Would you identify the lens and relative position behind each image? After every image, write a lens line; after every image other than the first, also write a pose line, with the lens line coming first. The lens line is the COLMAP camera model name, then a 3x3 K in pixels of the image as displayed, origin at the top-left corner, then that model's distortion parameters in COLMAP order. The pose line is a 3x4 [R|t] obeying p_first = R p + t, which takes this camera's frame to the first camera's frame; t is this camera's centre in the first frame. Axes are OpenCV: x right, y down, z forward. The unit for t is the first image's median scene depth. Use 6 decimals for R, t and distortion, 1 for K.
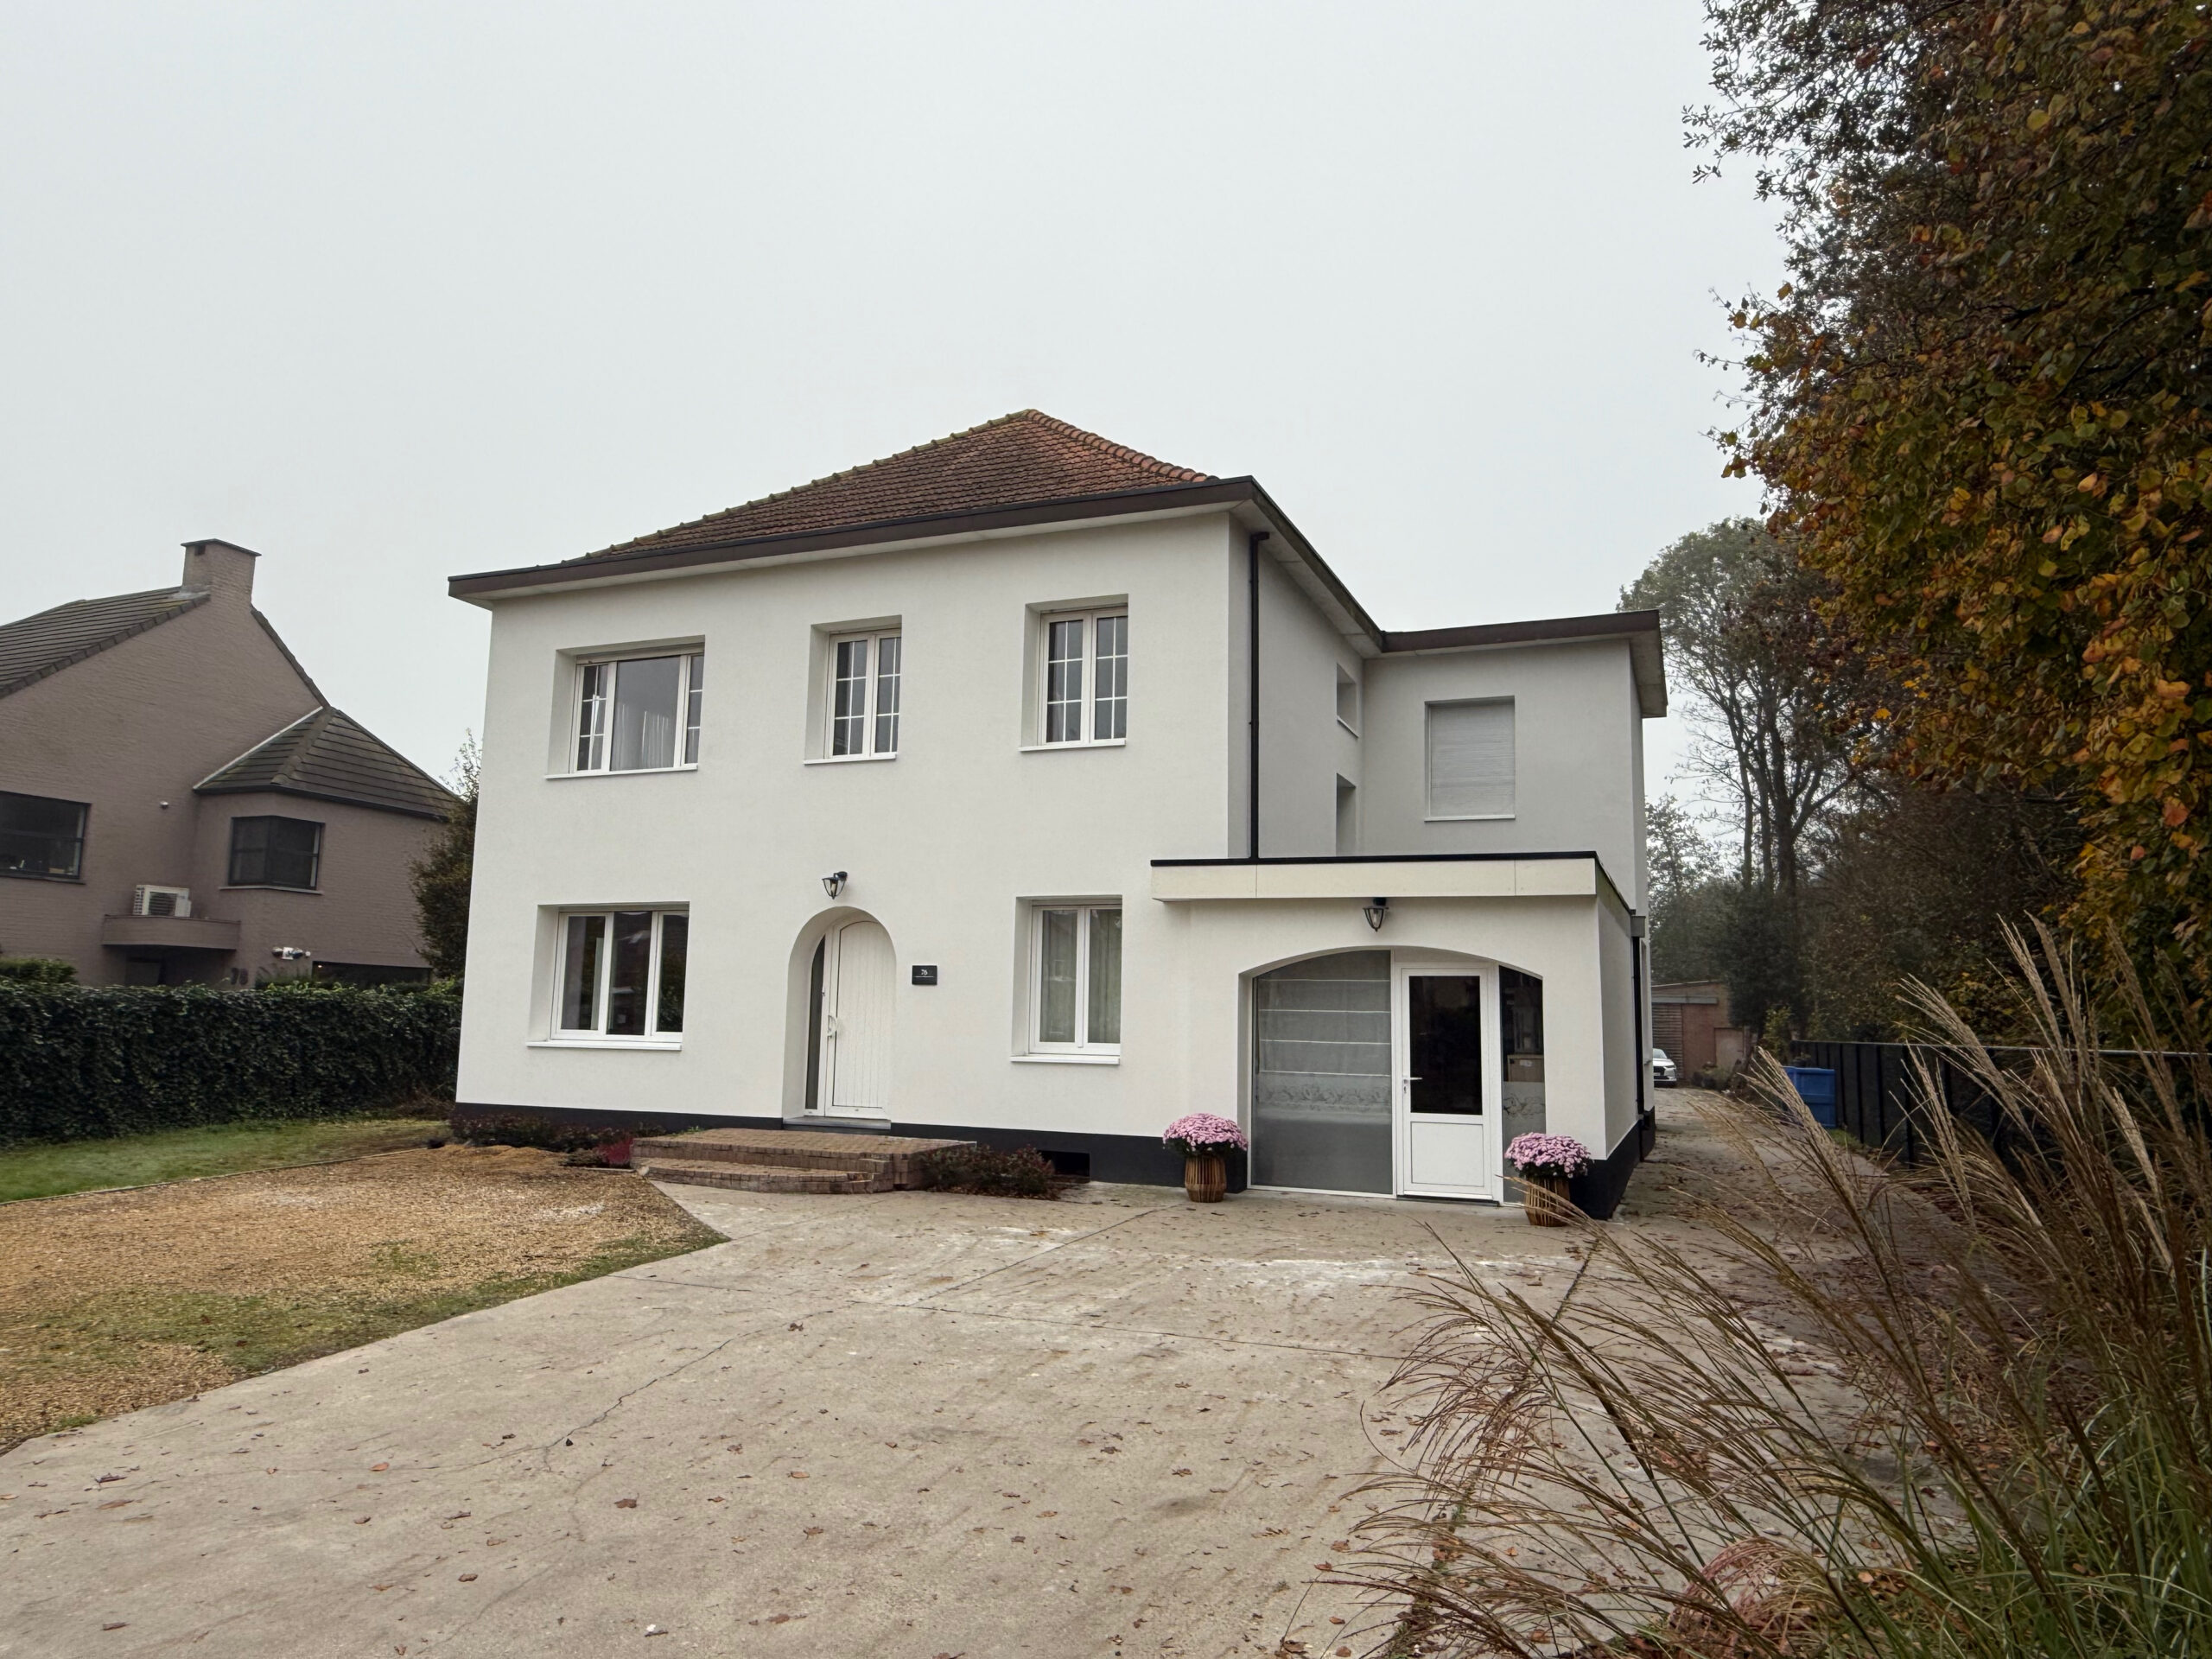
lens RADIAL K [[1424.1, 0, 1106.0], [0, 1424.1, 829.5], [0, 0, 1]] dist [0.004293, 0.001195]
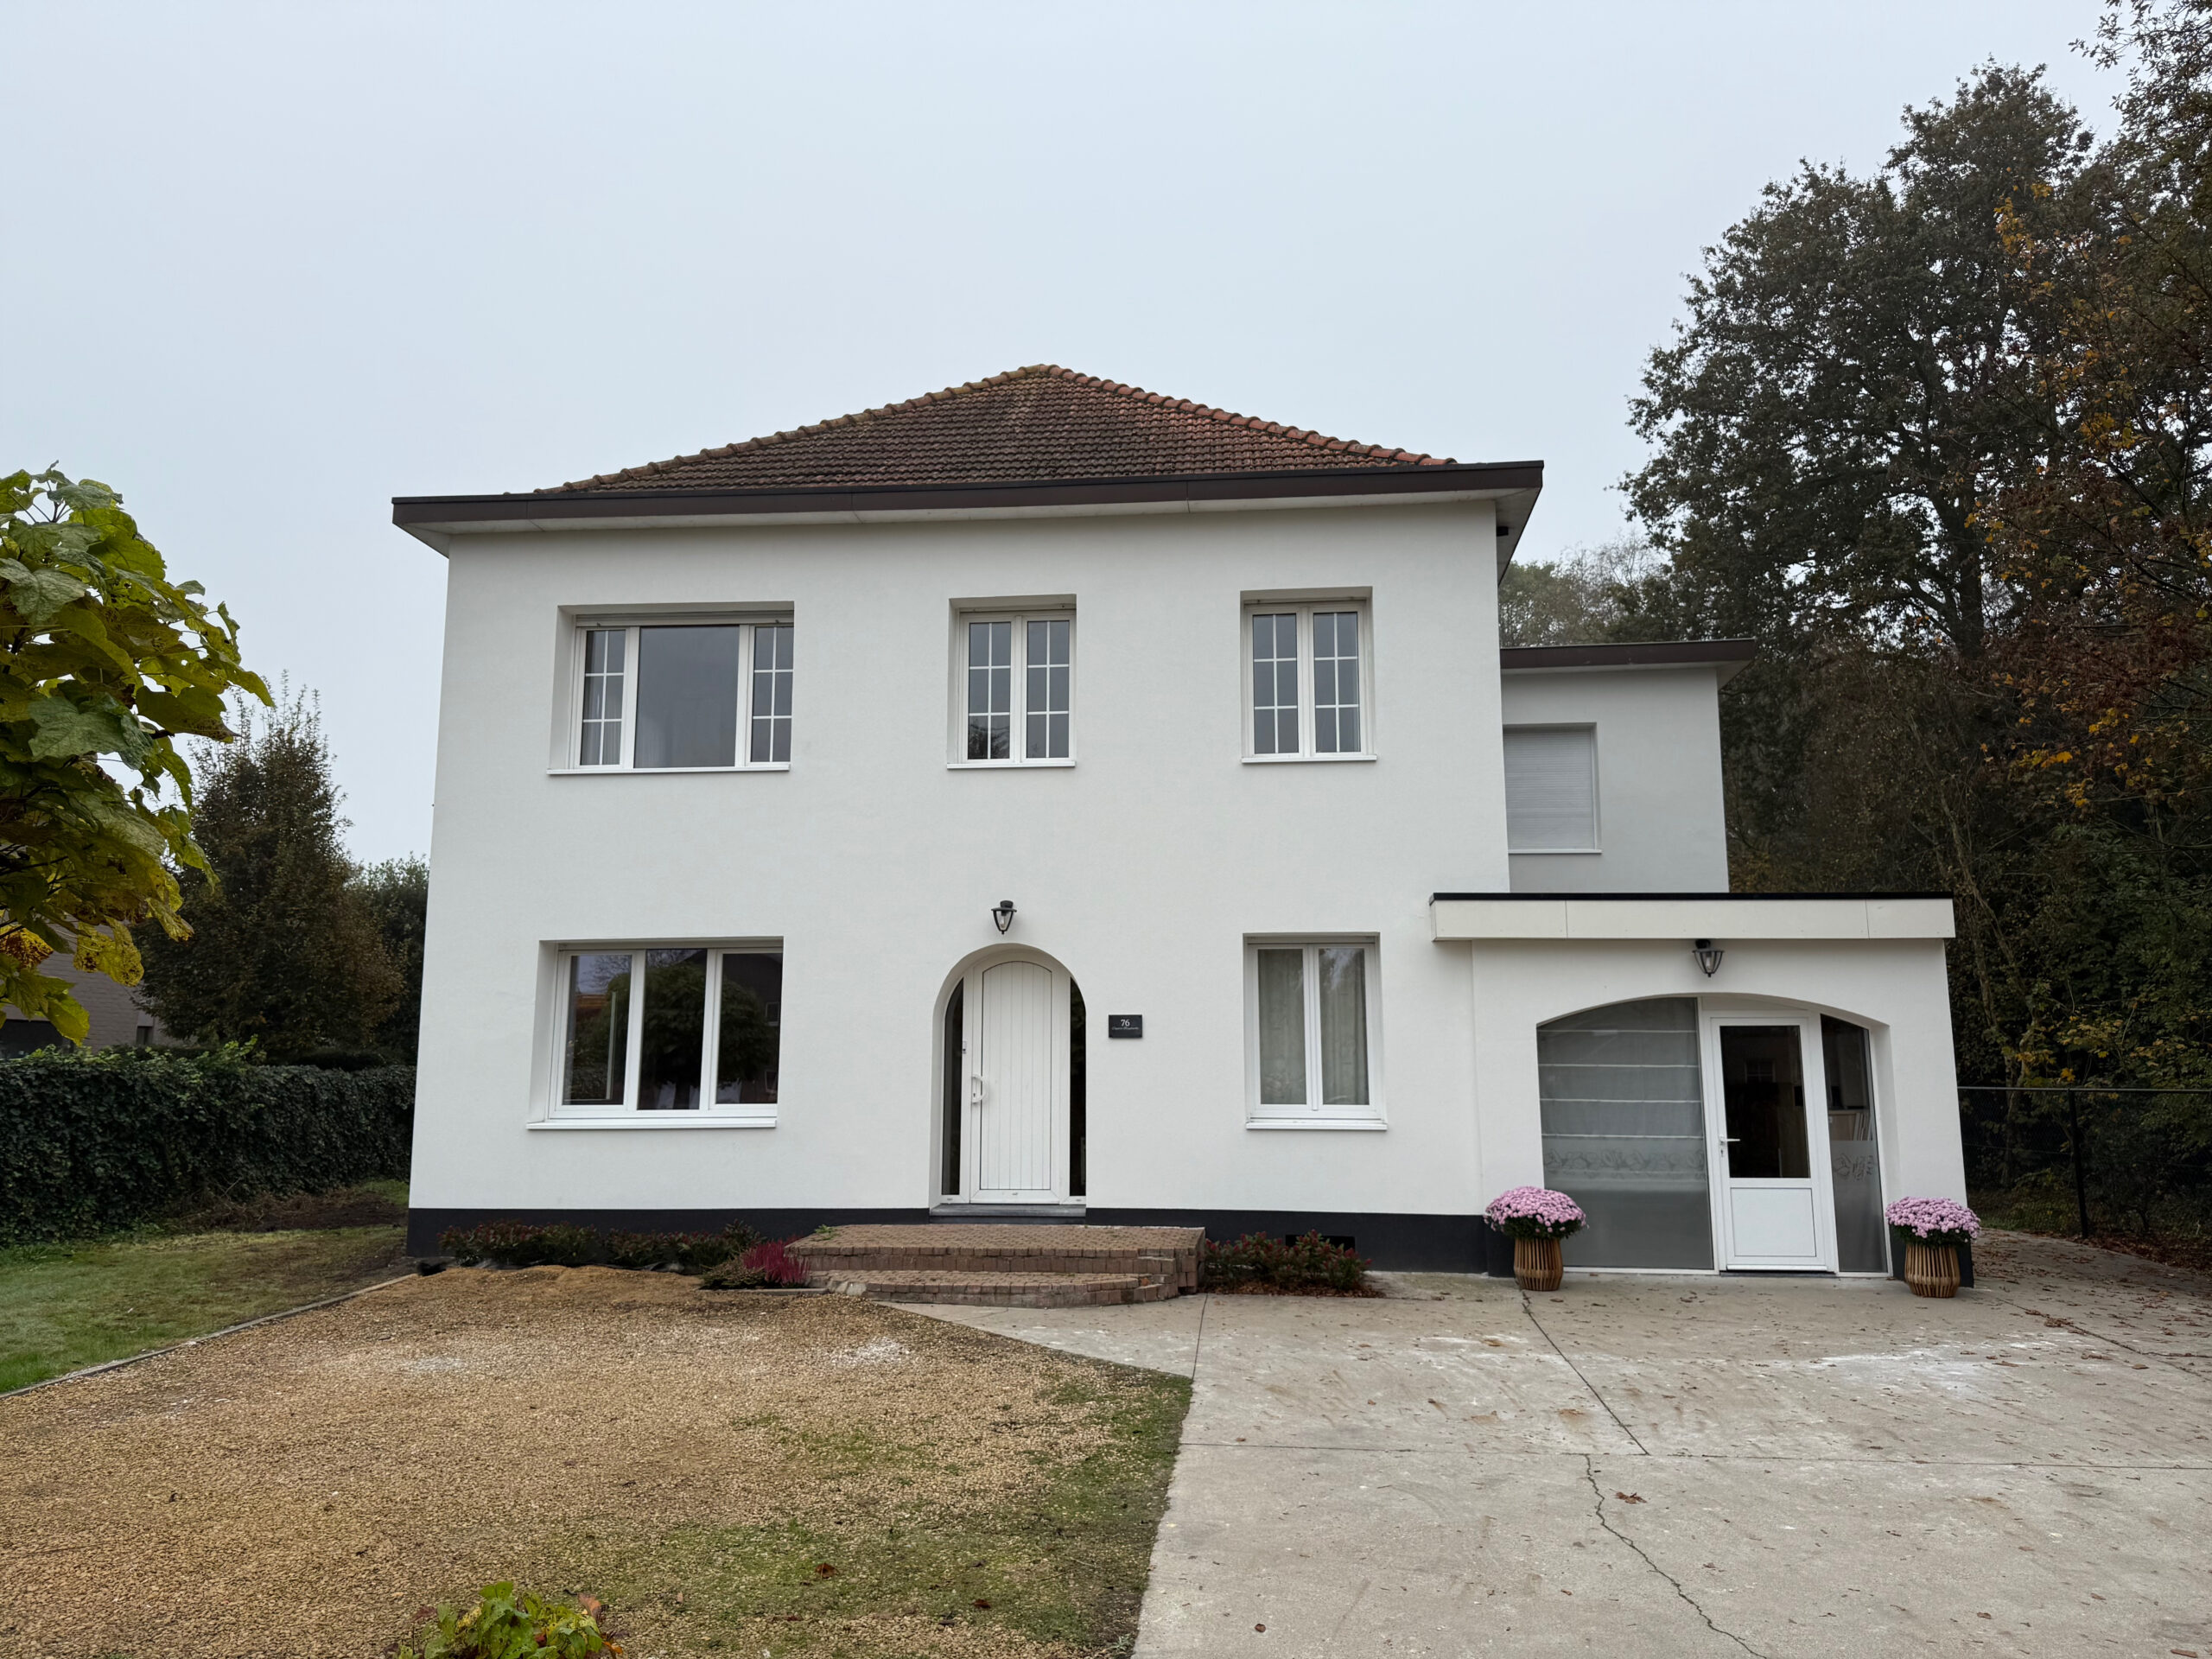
lens RADIAL K [[1532.7, 0, 1106.0], [0, 1532.7, 829.5], [0, 0, 1]] dist [0.093751, -0.119010]
pose [[0.958116, 0.025068, 0.285281, -0.395335], [-0.020314, 0.999601, -0.019613, 0.004679], [-0.285659, 0.012996, 0.958243, 0.141979]]
